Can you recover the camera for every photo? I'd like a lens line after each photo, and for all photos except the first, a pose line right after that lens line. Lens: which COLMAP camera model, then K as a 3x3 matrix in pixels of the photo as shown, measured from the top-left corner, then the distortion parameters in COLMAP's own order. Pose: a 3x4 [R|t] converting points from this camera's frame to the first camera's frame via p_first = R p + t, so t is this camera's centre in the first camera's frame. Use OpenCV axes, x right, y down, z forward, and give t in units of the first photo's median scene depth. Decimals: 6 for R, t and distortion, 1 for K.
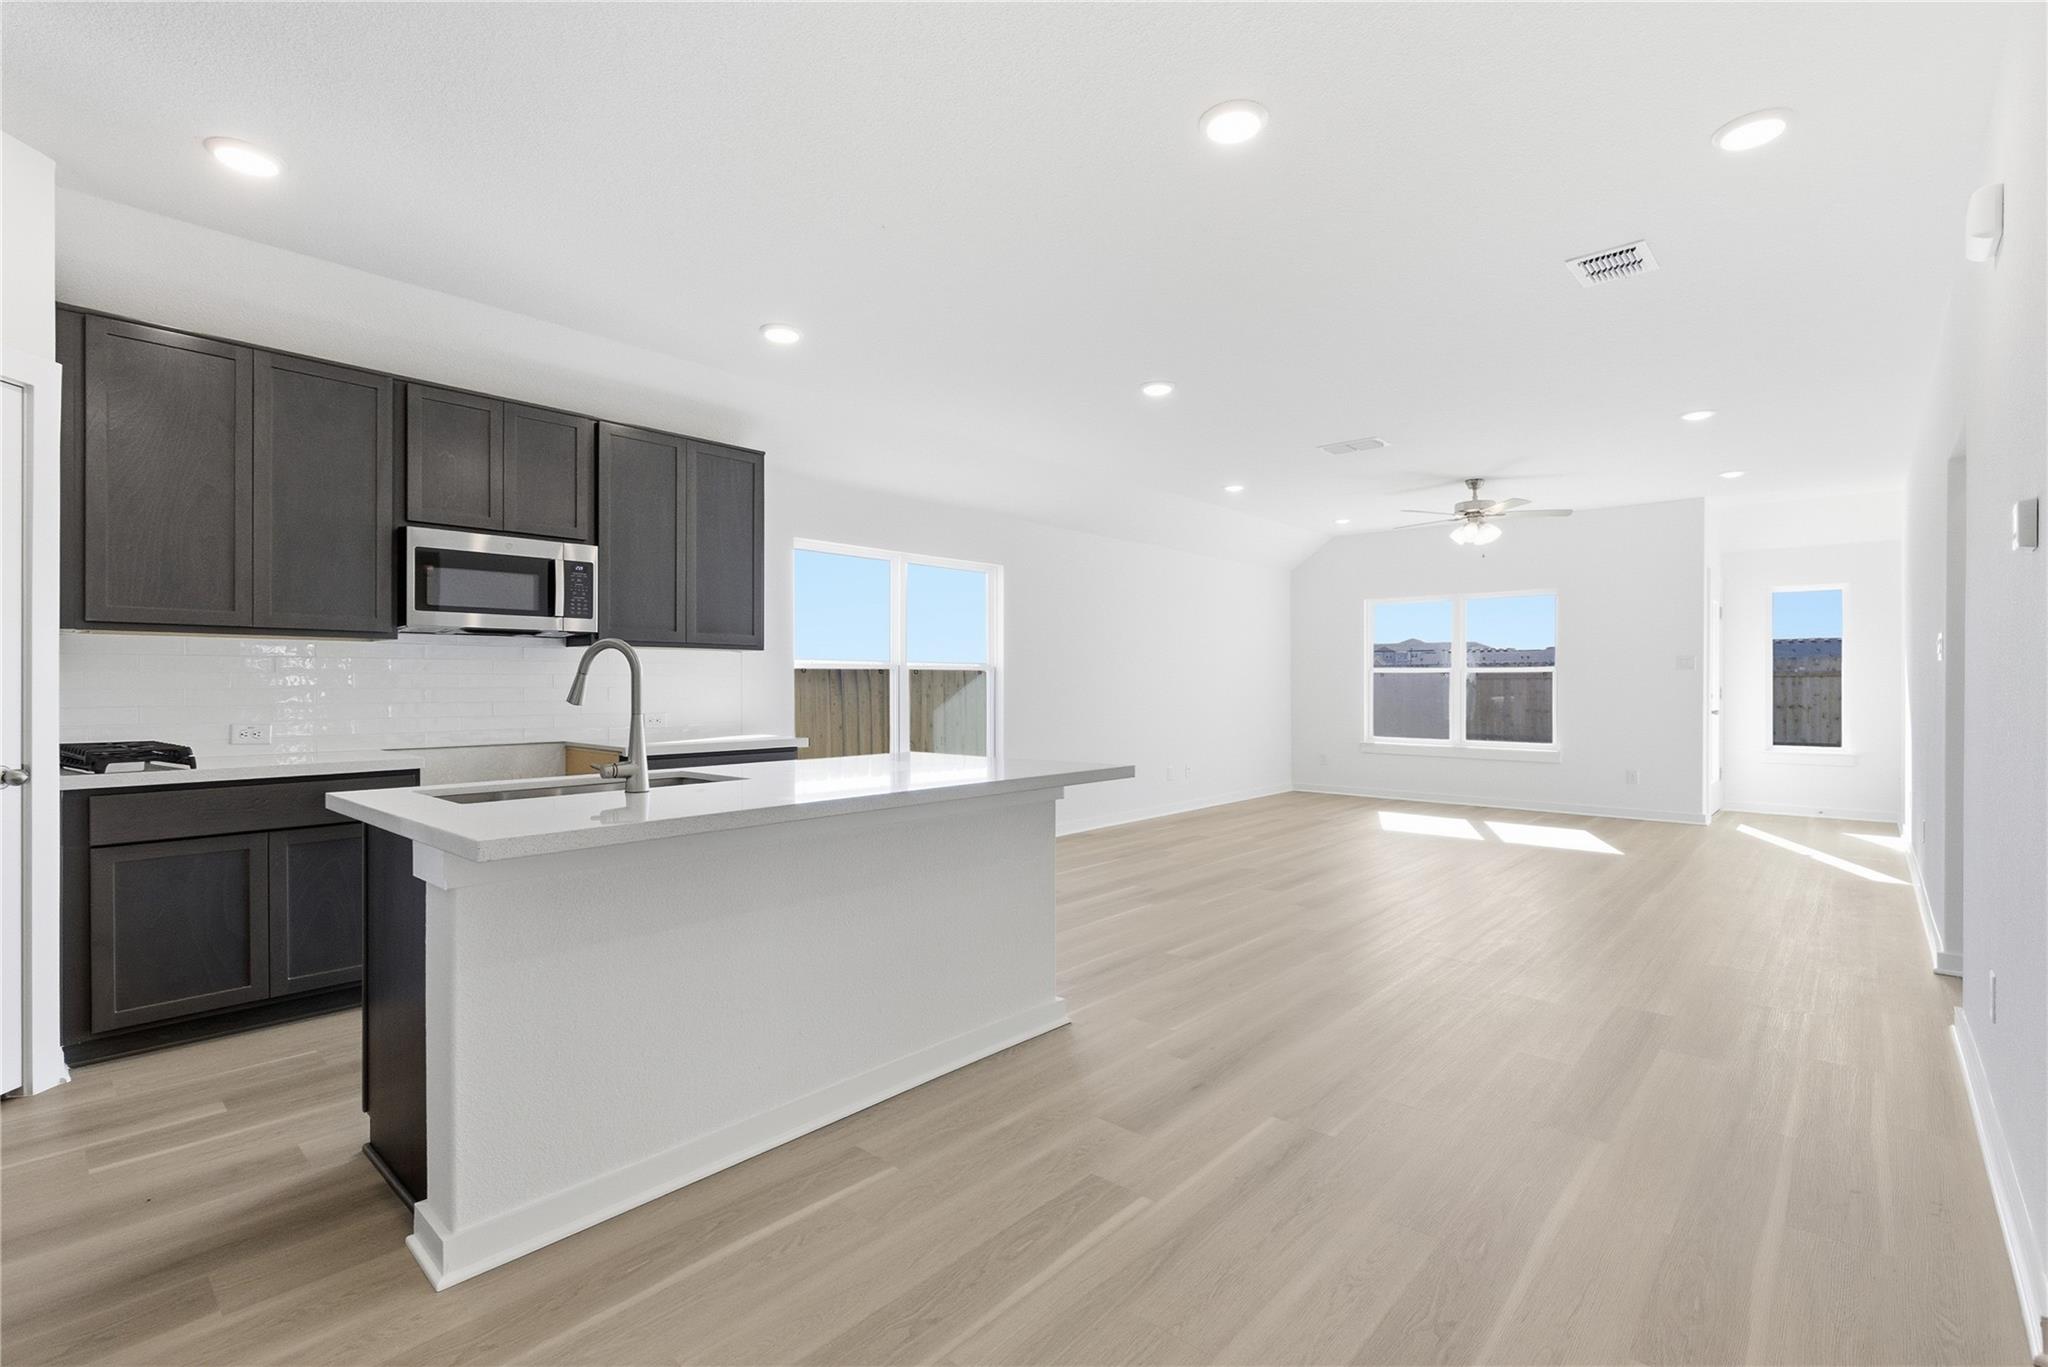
lens RADIAL K [[923.8, 0, 1016.7], [0, 923.8, 689.7], [0, 0, 1]] dist [-0.001704, -0.000249]
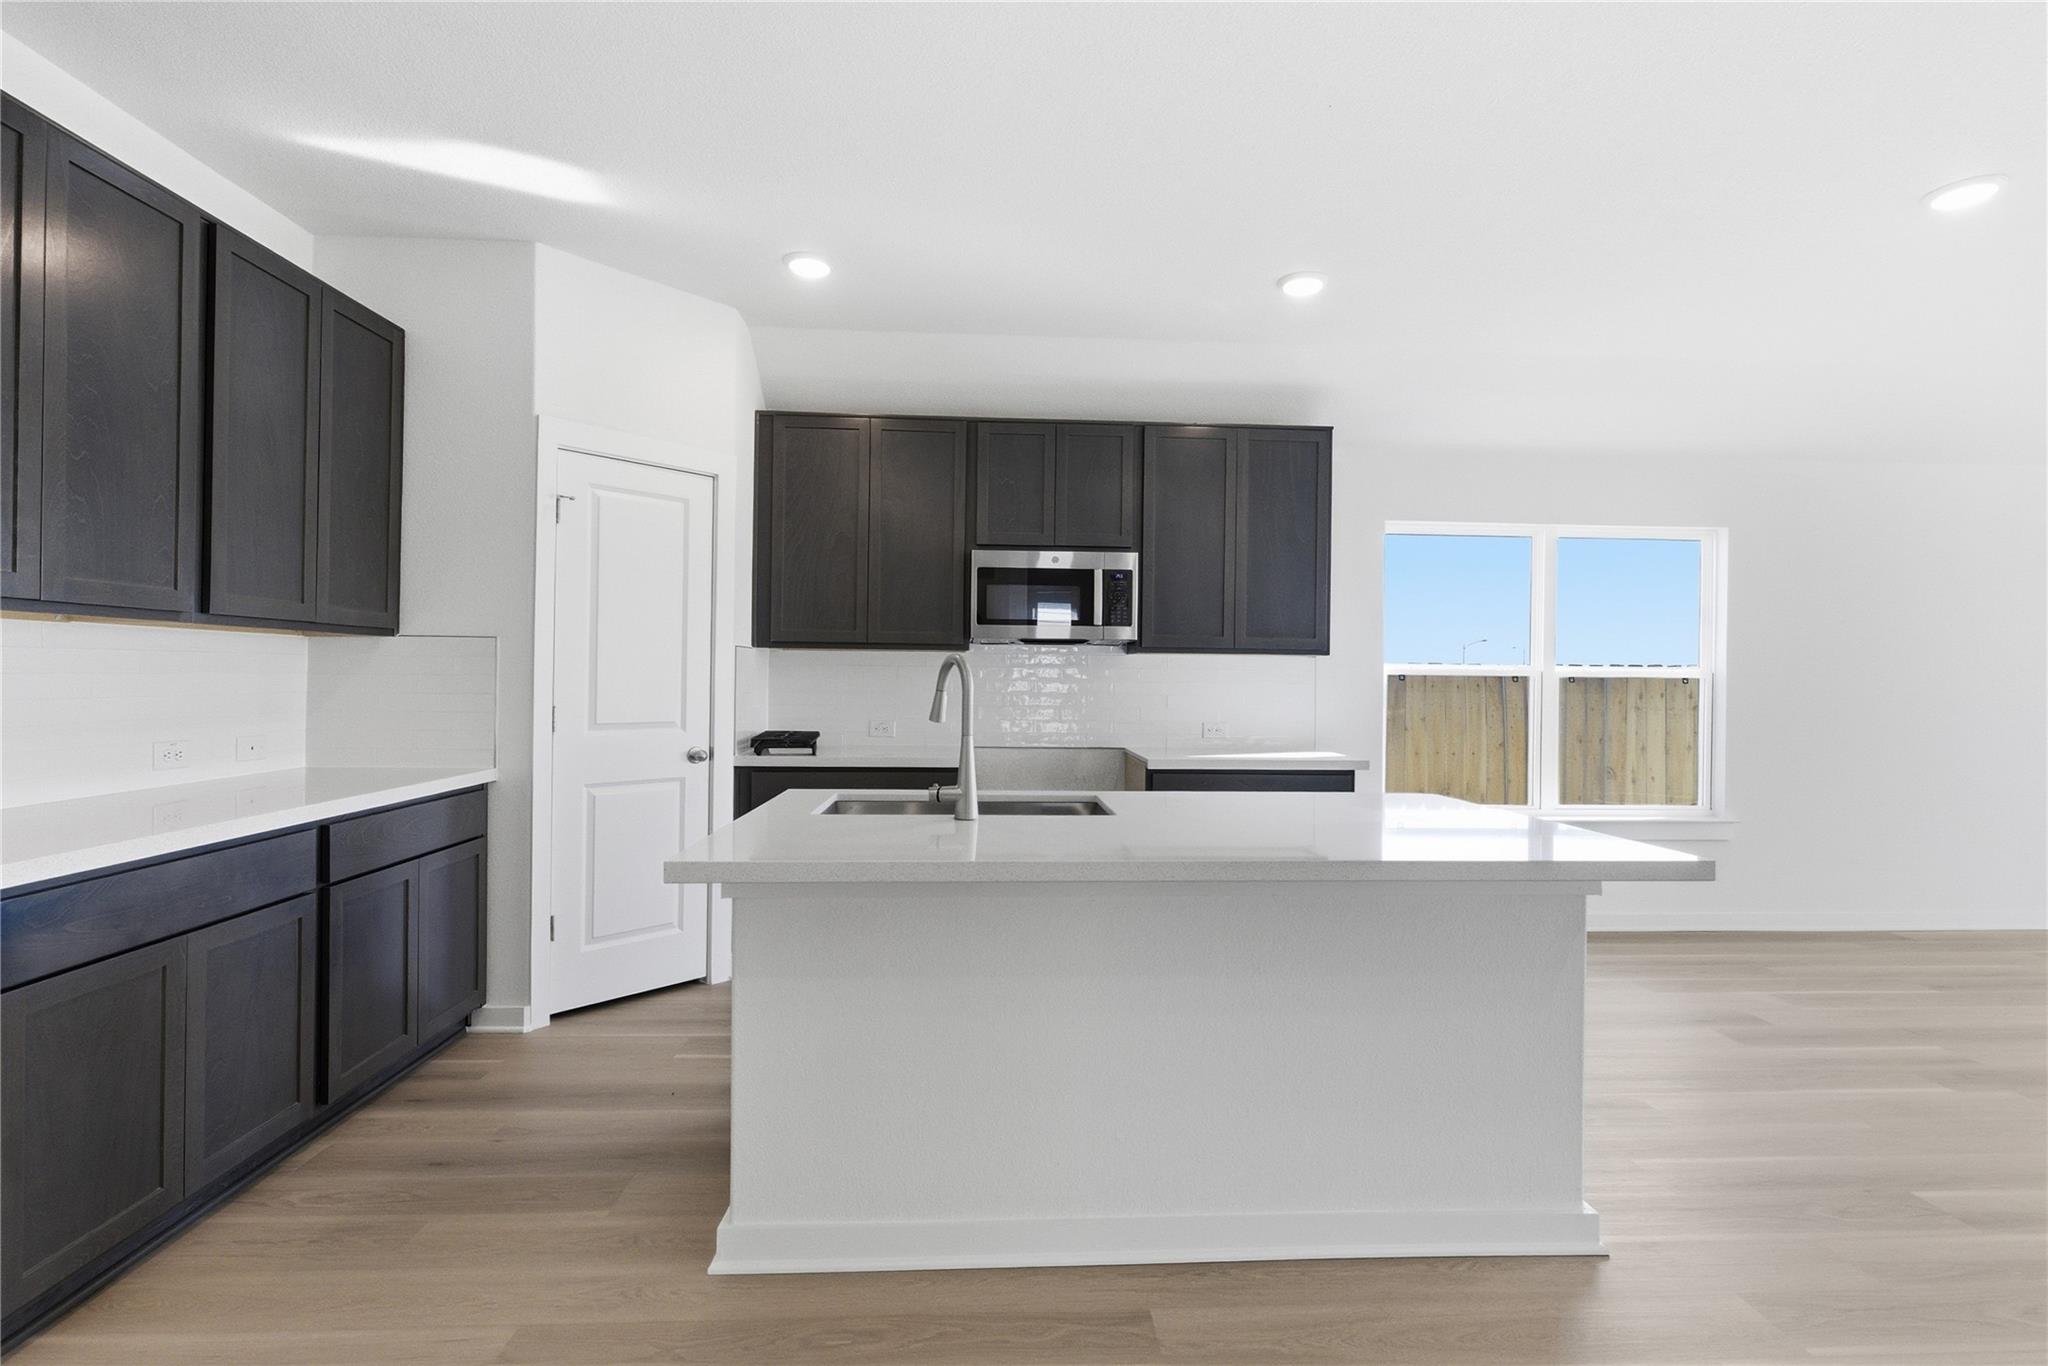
lens RADIAL K [[942.6, 0, 1018.5], [0, 942.6, 671.6], [0, 0, 1]] dist [-0.002849, -0.000402]
pose [[0.712840, 0.004309, -0.701313, 0.110194], [-0.015911, 0.999823, -0.010029, -0.010888], [0.701146, 0.018308, 0.712783, 0.131564]]
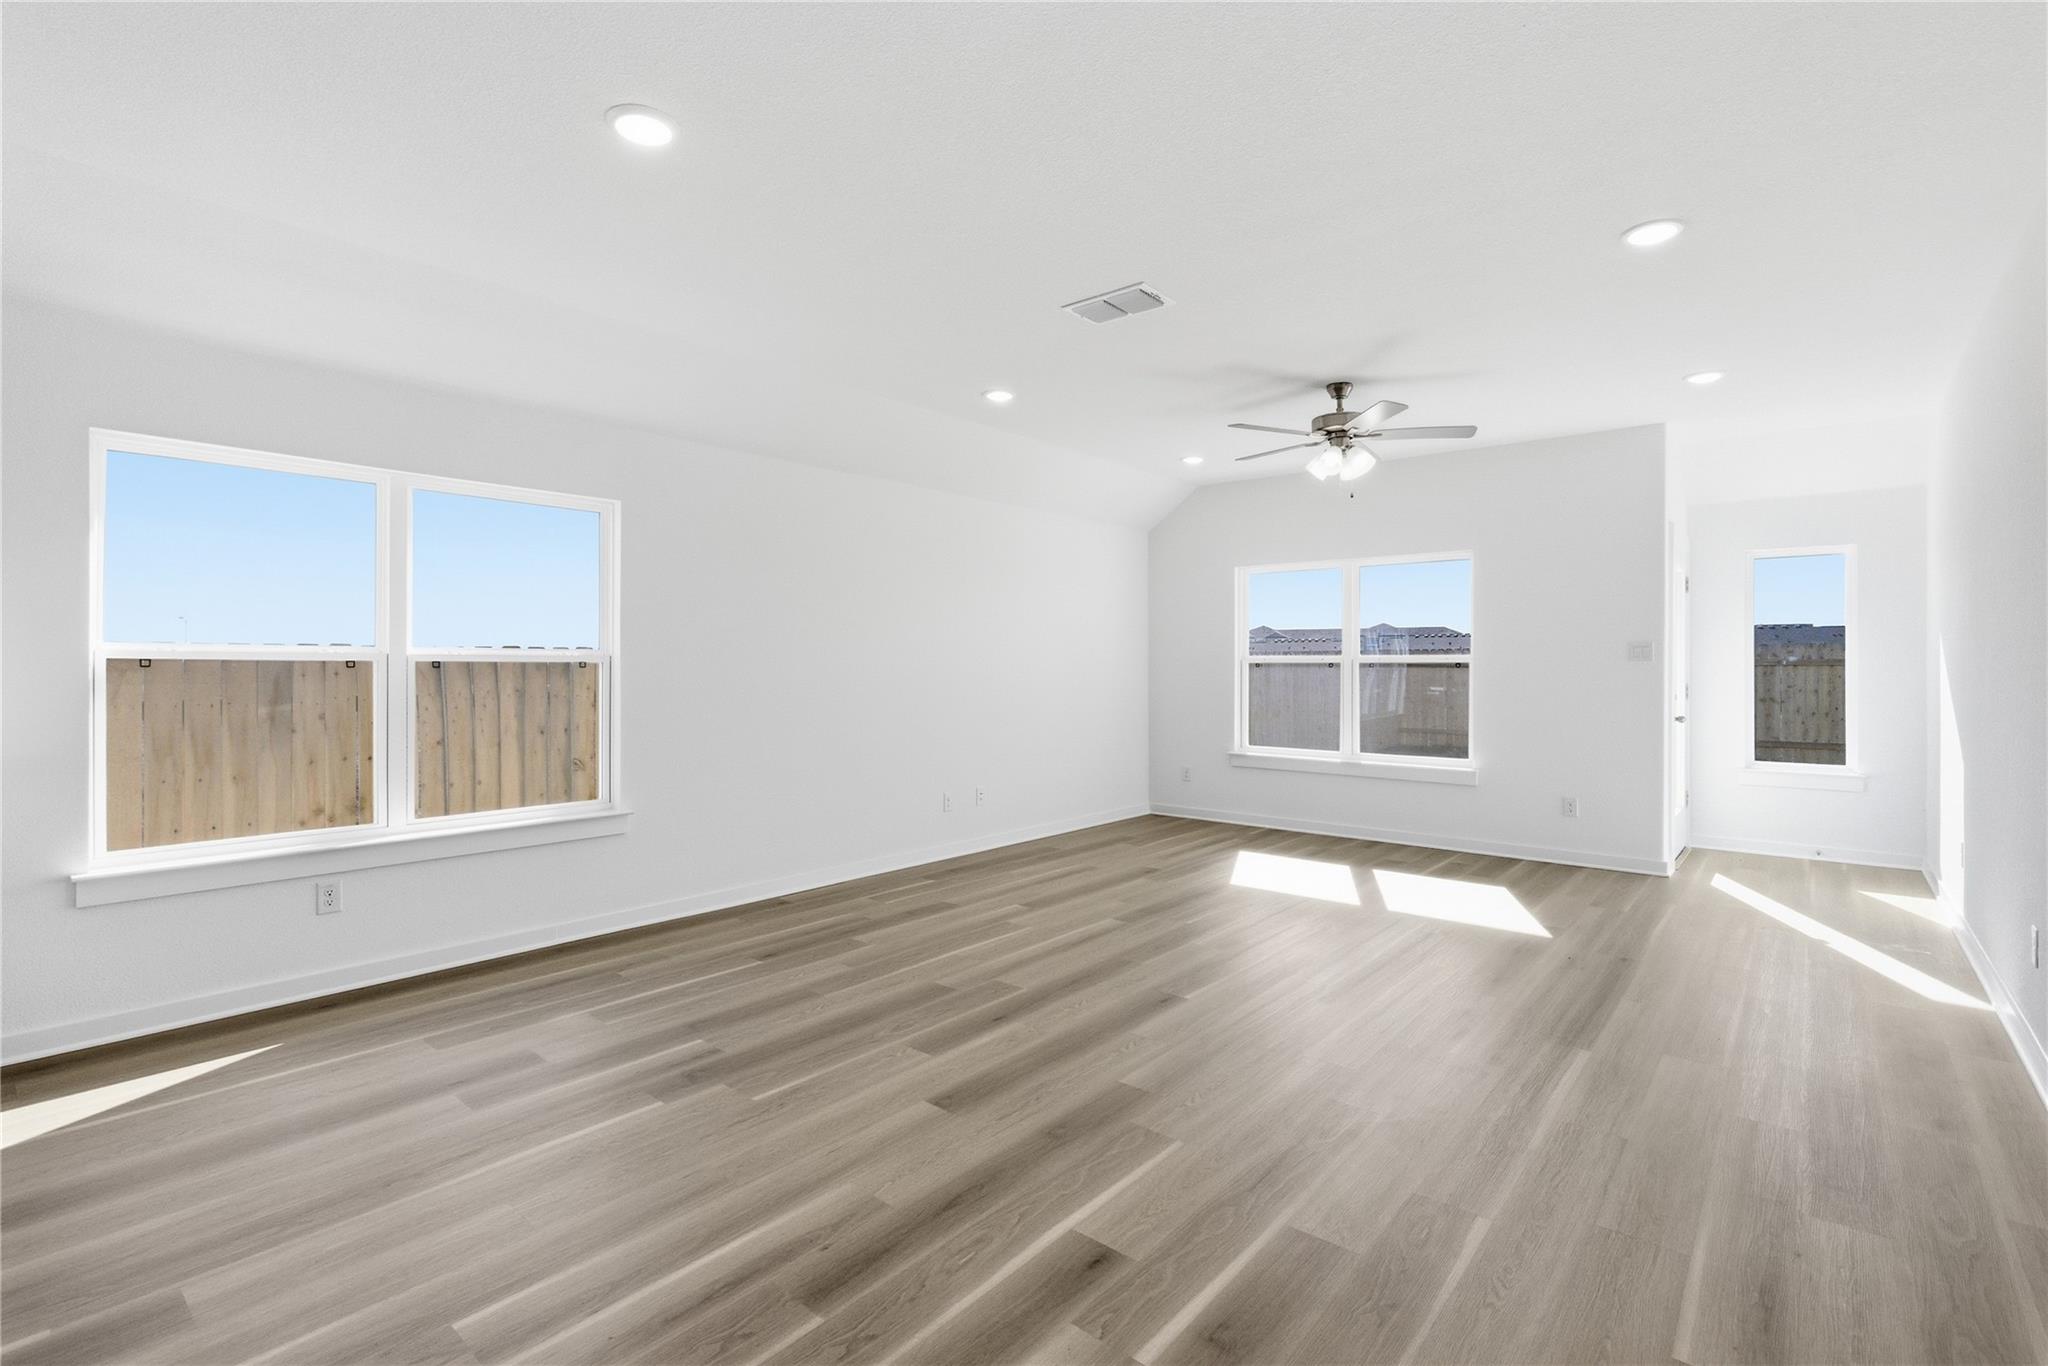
lens RADIAL K [[942.6, 0, 1018.5], [0, 942.6, 671.6], [0, 0, 1]] dist [-0.002849, -0.000402]
pose [[0.999278, 0.001537, 0.037962, 0.262742], [-0.001429, 0.999995, -0.002859, -0.013302], [-0.037966, 0.002803, 0.999275, 0.352725]]
